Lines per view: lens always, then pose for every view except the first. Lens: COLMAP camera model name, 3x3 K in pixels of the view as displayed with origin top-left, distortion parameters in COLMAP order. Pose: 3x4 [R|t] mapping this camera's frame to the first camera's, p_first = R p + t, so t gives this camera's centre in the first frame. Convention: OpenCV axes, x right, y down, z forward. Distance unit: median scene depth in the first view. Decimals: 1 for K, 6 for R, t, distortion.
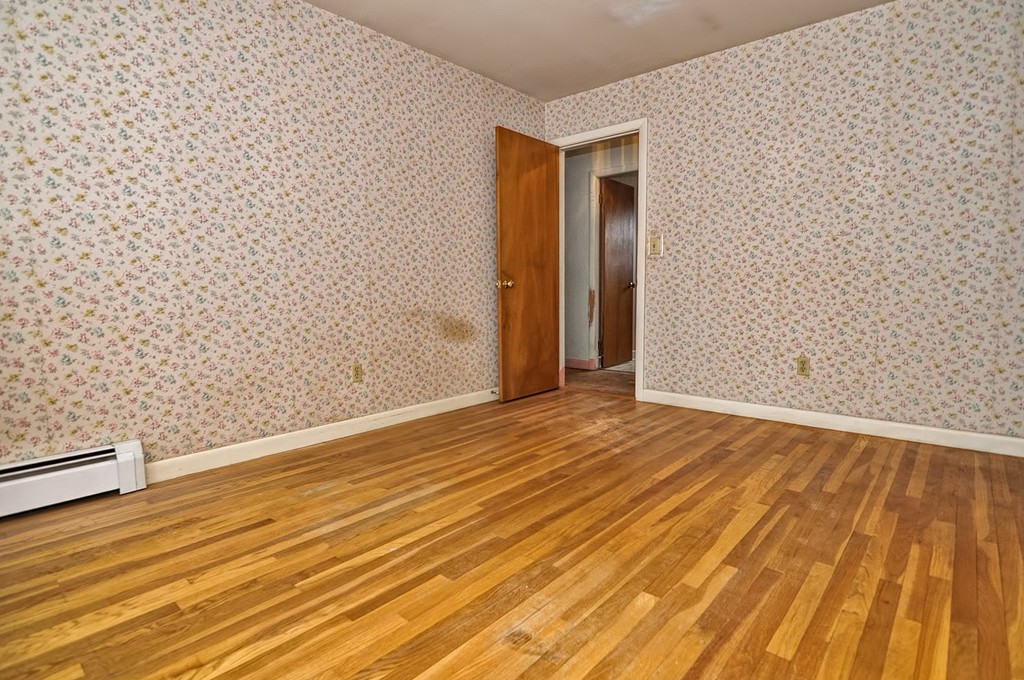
lens RADIAL K [[501.0, 0, 511.0], [0, 501.0, 340.0], [0, 0, 1]] dist [-0.002409, -0.003660]
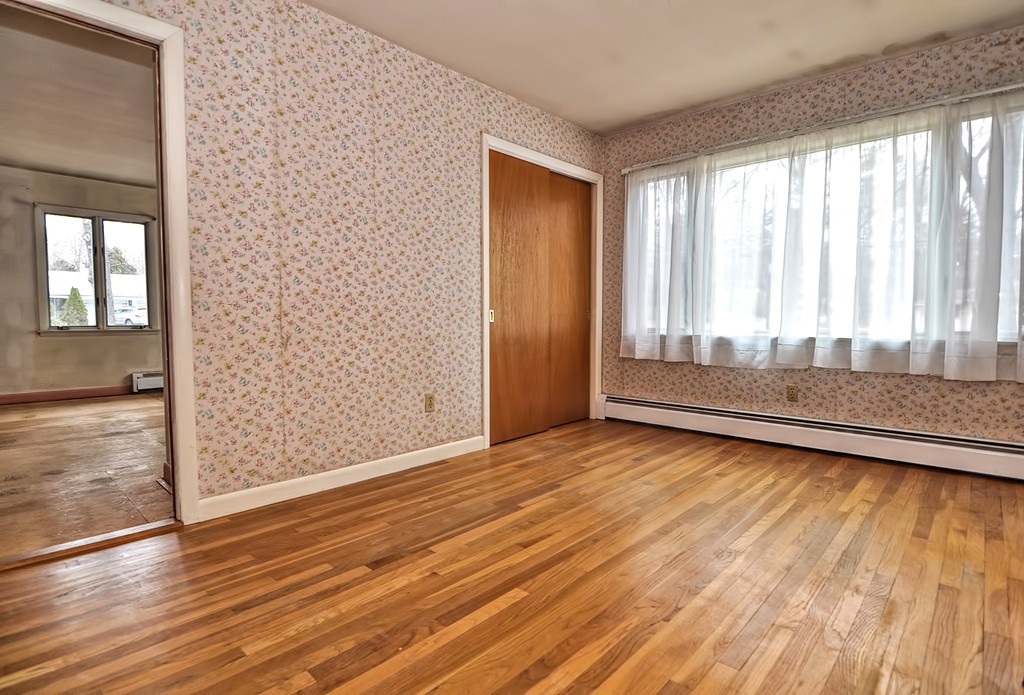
lens RADIAL K [[508.7, 0, 516.2], [0, 508.7, 347.7], [0, 0, 1]] dist [-0.007302, 0.000134]
pose [[-0.999493, 0.008046, 0.030816, 0.336351], [0.012955, 0.986610, 0.162580, -0.218812], [-0.029096, 0.162897, -0.986214, 2.026655]]
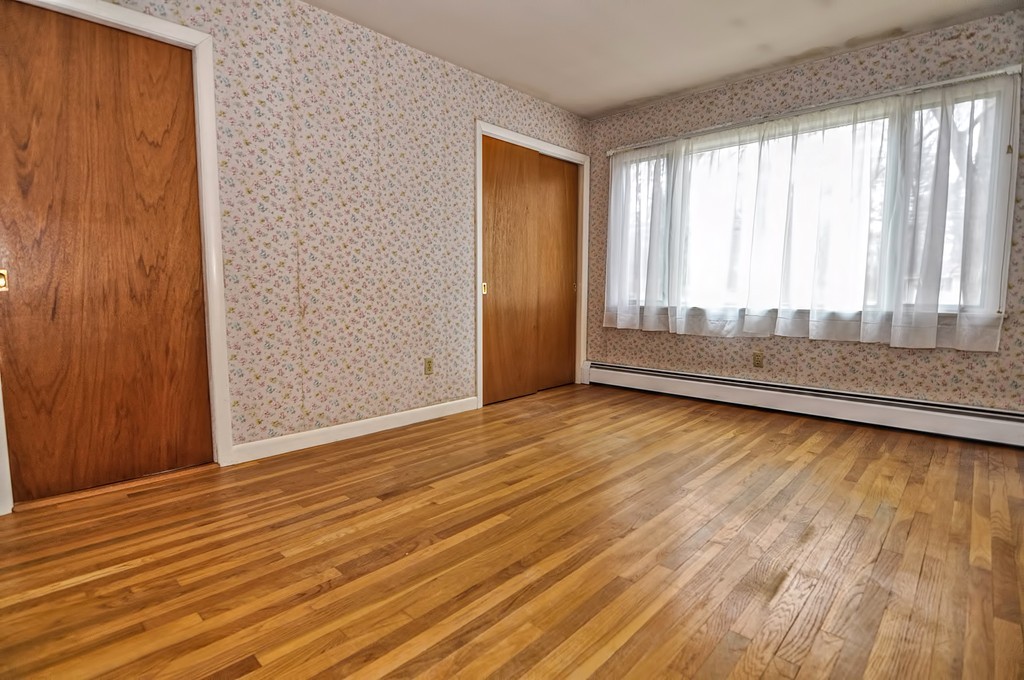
lens RADIAL K [[501.0, 0, 504.4], [0, 501.0, 340.2], [0, 0, 1]] dist [-0.002409, -0.003660]
pose [[-0.998873, 0.002593, 0.047384, 0.308571], [0.012173, 0.979096, 0.203032, -0.236153], [-0.045867, 0.203380, -0.978025, 2.182832]]
